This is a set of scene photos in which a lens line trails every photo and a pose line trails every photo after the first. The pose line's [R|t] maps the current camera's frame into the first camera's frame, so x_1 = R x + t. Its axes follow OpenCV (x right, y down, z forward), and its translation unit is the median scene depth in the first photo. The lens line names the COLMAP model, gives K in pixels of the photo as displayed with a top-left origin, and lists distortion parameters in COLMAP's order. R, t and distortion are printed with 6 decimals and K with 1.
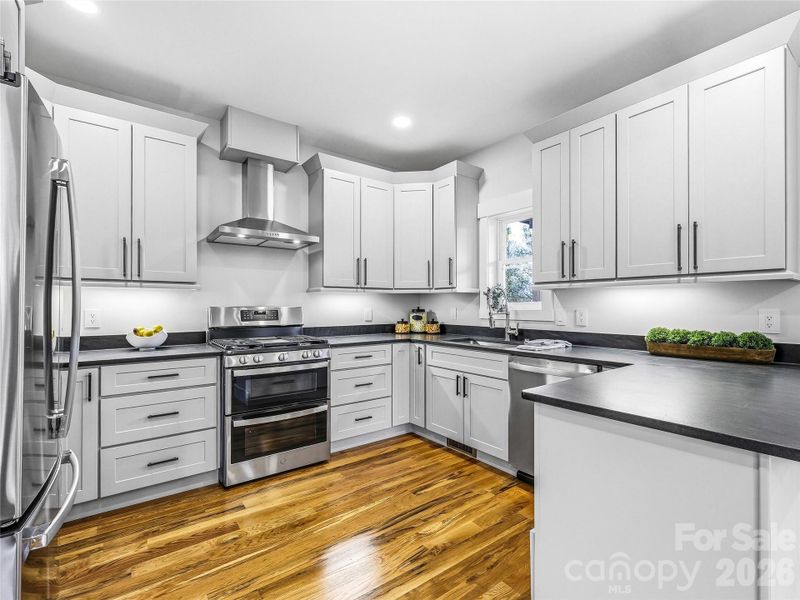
lens RADIAL K [[357.9, 0, 397.0], [0, 357.9, 302.4], [0, 0, 1]] dist [0.003181, -0.002083]
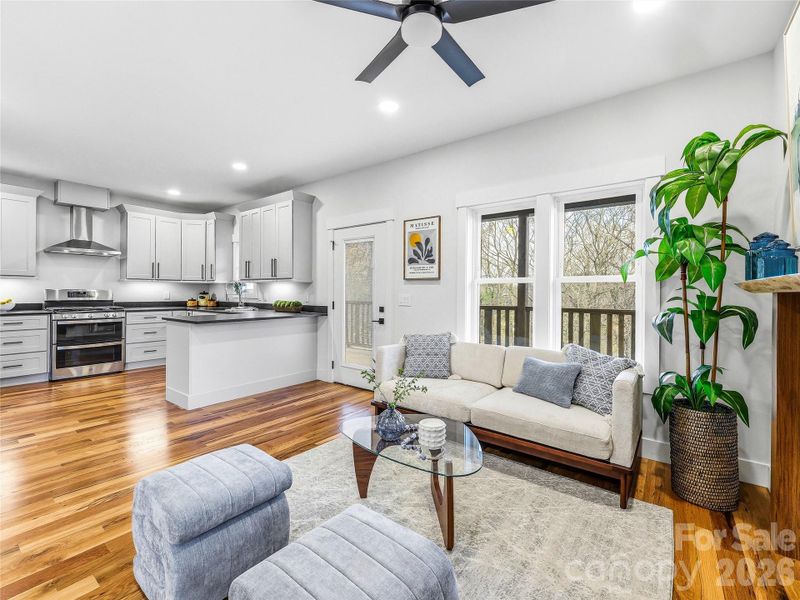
lens RADIAL K [[357.9, 0, 418.7], [0, 357.9, 293.8], [0, 0, 1]] dist [0.003181, -0.002083]
pose [[0.962502, 0.011008, 0.271051, 0.766258], [-0.013830, 0.999868, 0.008504, -0.004225], [-0.270921, -0.011934, 0.962528, -1.195013]]
